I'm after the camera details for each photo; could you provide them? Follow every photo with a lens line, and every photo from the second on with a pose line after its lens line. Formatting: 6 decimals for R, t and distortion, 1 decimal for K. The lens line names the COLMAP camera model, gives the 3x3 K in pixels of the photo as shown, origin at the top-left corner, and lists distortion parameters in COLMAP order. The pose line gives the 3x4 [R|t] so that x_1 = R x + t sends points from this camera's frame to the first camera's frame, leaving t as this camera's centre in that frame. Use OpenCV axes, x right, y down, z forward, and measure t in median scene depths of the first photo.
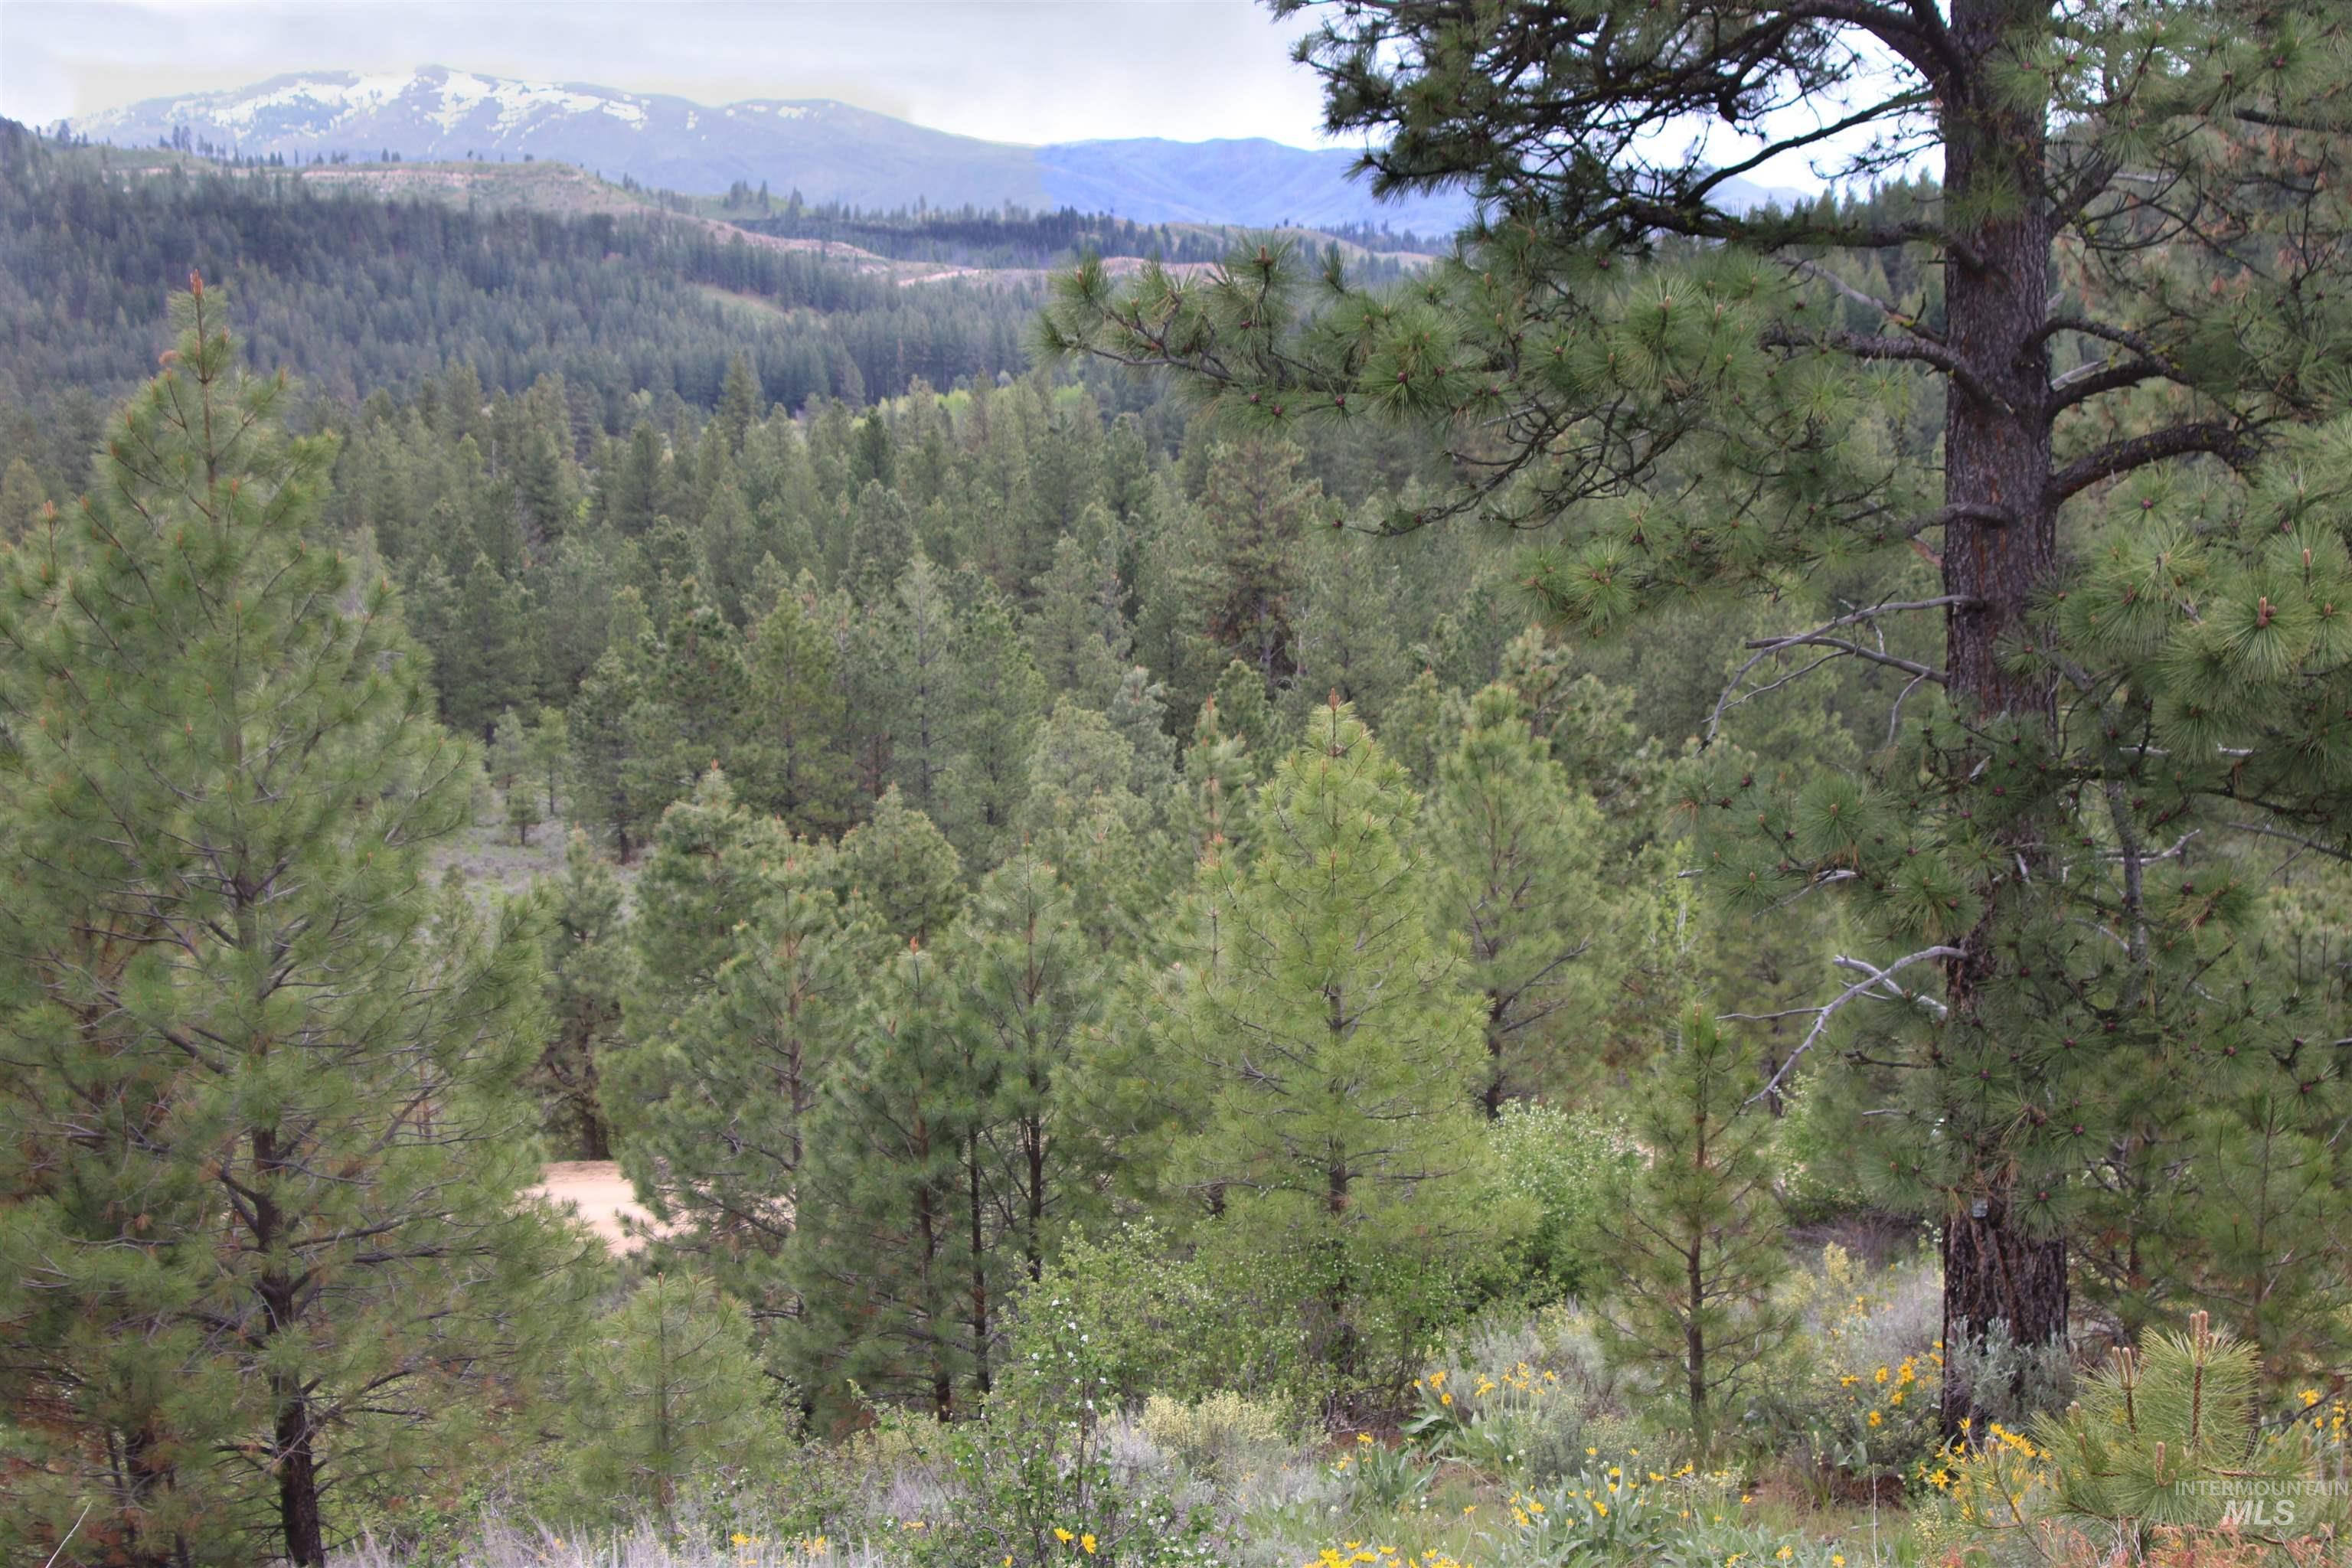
lens RADIAL K [[3123.2, 0, 1183.2], [0, 3123.2, 774.0], [0, 0, 1]] dist [-0.065354, 0.000000]
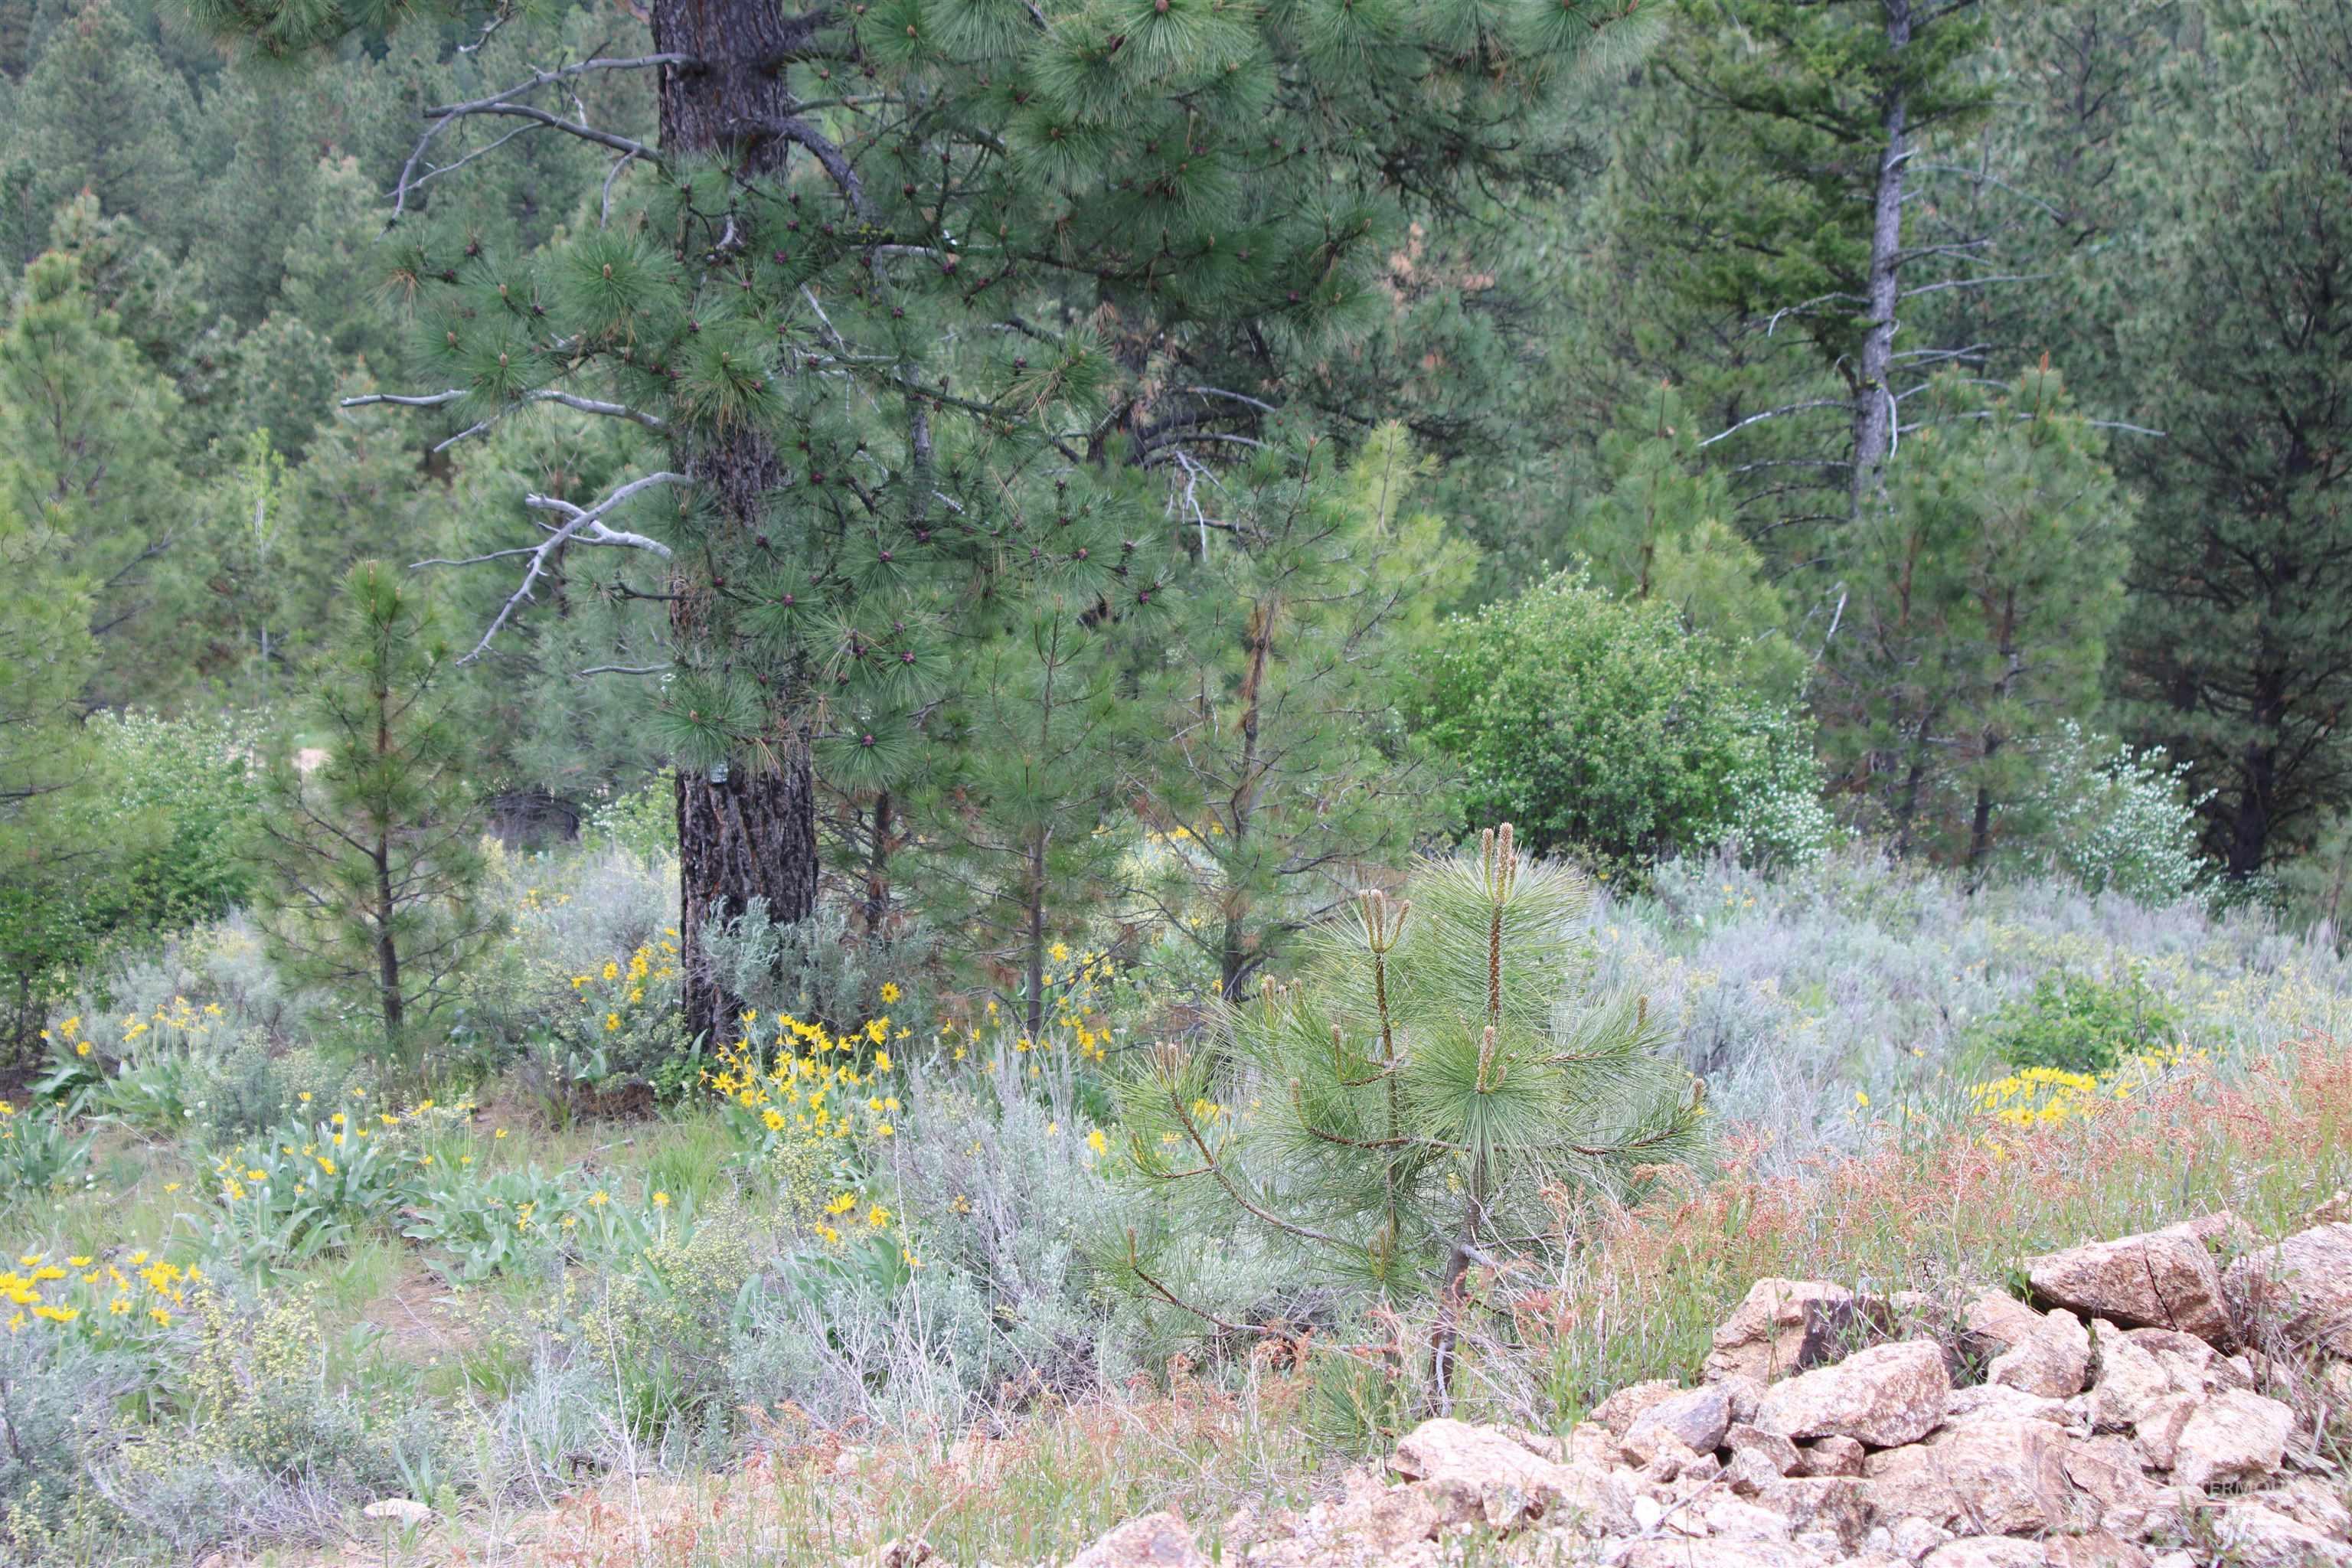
lens RADIAL K [[3123.2, 0, 1154.5], [0, 3123.2, 778.7], [0, 0, 1]] dist [-0.065354, 0.000000]
pose [[0.902234, -0.075110, 0.424656, -0.002205], [0.019856, 0.990907, 0.133076, 0.009181], [-0.430790, -0.111634, 0.895521, 0.054433]]
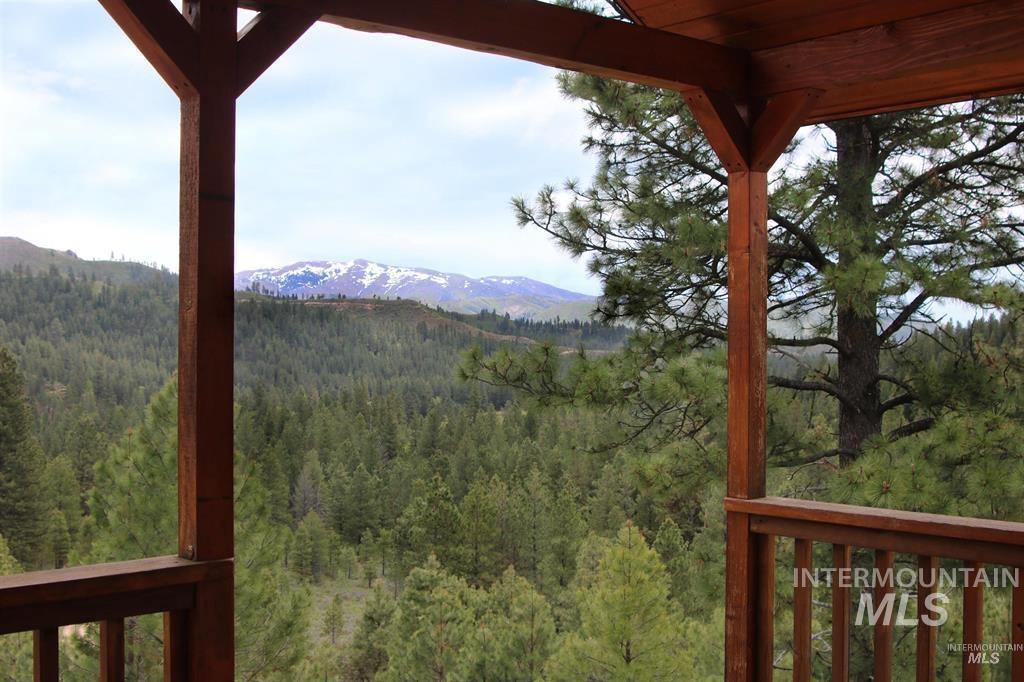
lens RADIAL K [[1359.8, 0, 508.4], [0, 1359.8, 348.5], [0, 0, 1]] dist [-0.065354, 0.000000]
pose [[0.991915, 0.021431, -0.125082, 0.039194], [-0.041245, 0.986571, -0.158037, 0.005569], [0.120015, 0.161919, 0.979479, -0.037125]]
